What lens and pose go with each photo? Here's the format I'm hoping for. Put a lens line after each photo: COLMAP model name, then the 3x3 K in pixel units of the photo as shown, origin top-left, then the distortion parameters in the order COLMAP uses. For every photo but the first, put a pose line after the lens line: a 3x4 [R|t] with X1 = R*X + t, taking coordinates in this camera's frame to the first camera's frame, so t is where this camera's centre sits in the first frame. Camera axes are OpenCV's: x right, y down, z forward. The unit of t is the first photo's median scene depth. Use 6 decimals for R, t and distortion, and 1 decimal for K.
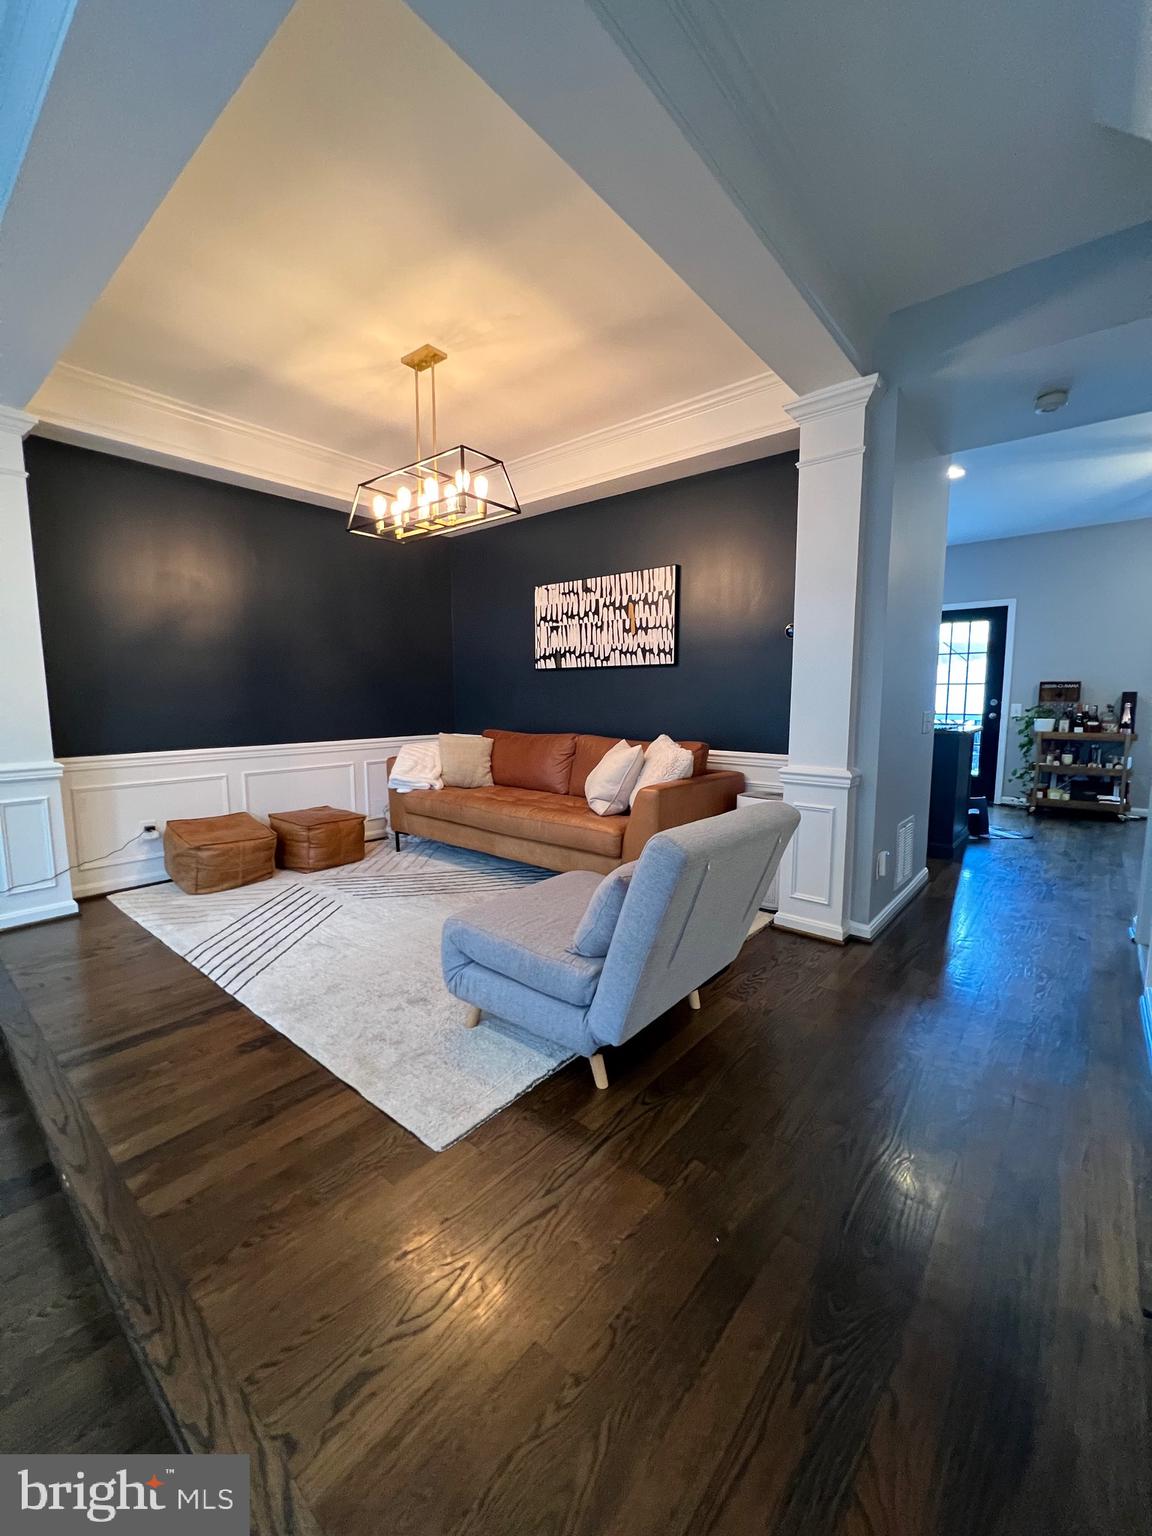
lens RADIAL K [[616.0, 0, 572.1], [0, 616.0, 766.1], [0, 0, 1]] dist [-0.001680, -0.000595]
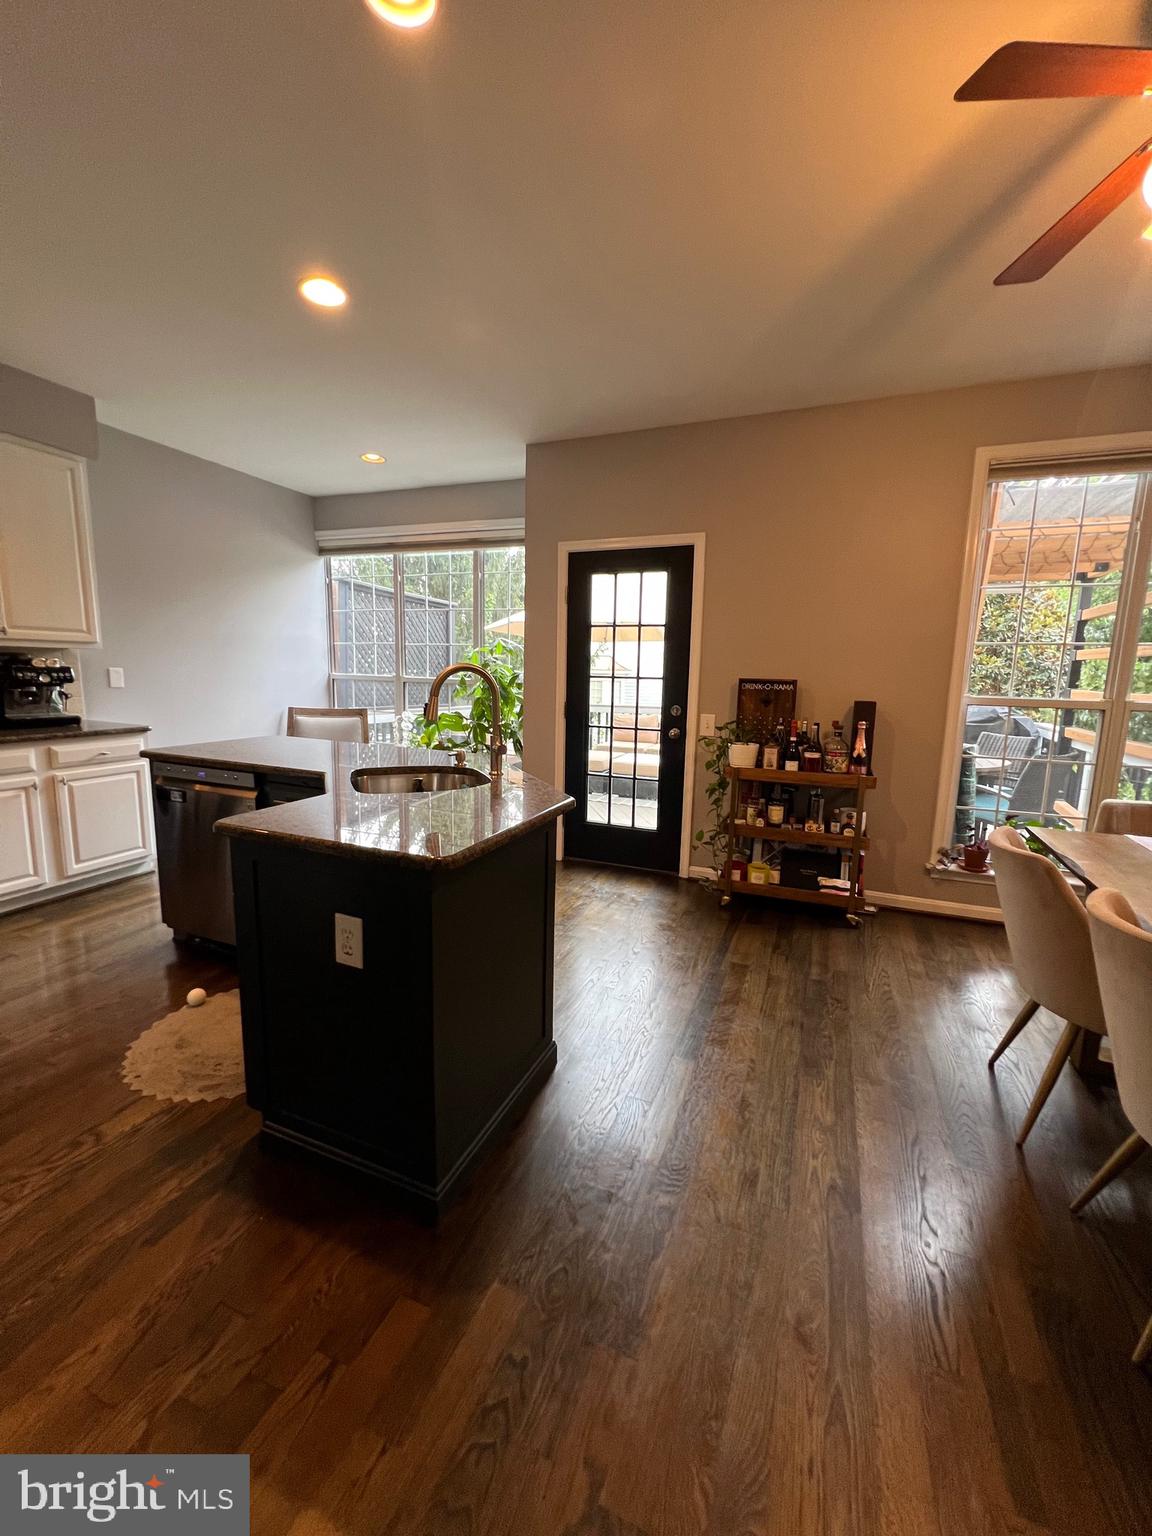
lens RADIAL K [[616.0, 0, 572.2], [0, 616.0, 763.6], [0, 0, 1]] dist [-0.001680, -0.000595]
pose [[0.952353, -0.021184, 0.304261, 0.443910], [0.010259, 0.999245, 0.037461, -0.082675], [-0.304825, -0.032554, 0.951852, 0.504397]]
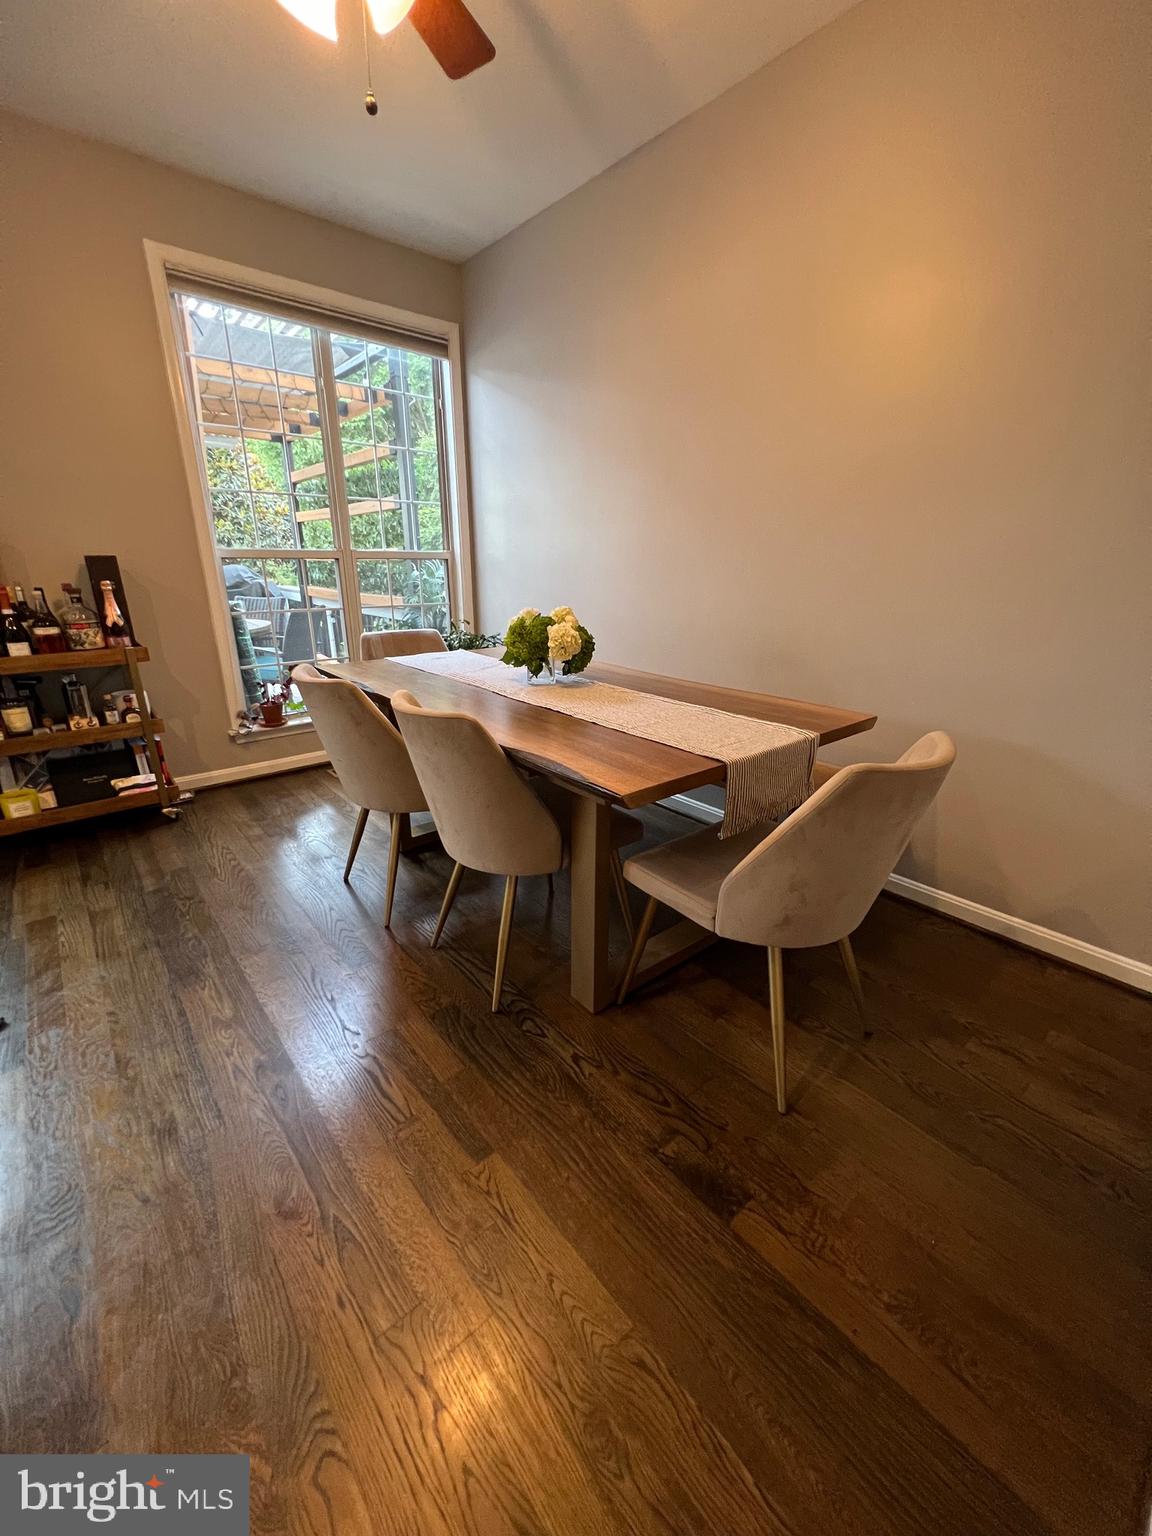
lens RADIAL K [[616.0, 0, 589.8], [0, 616.0, 766.1], [0, 0, 1]] dist [-0.001680, -0.000595]
pose [[0.149781, -0.312391, 0.938071, 0.451032], [0.105647, 0.948399, 0.298962, -0.066115], [-0.983059, 0.054325, 0.175055, 0.533351]]
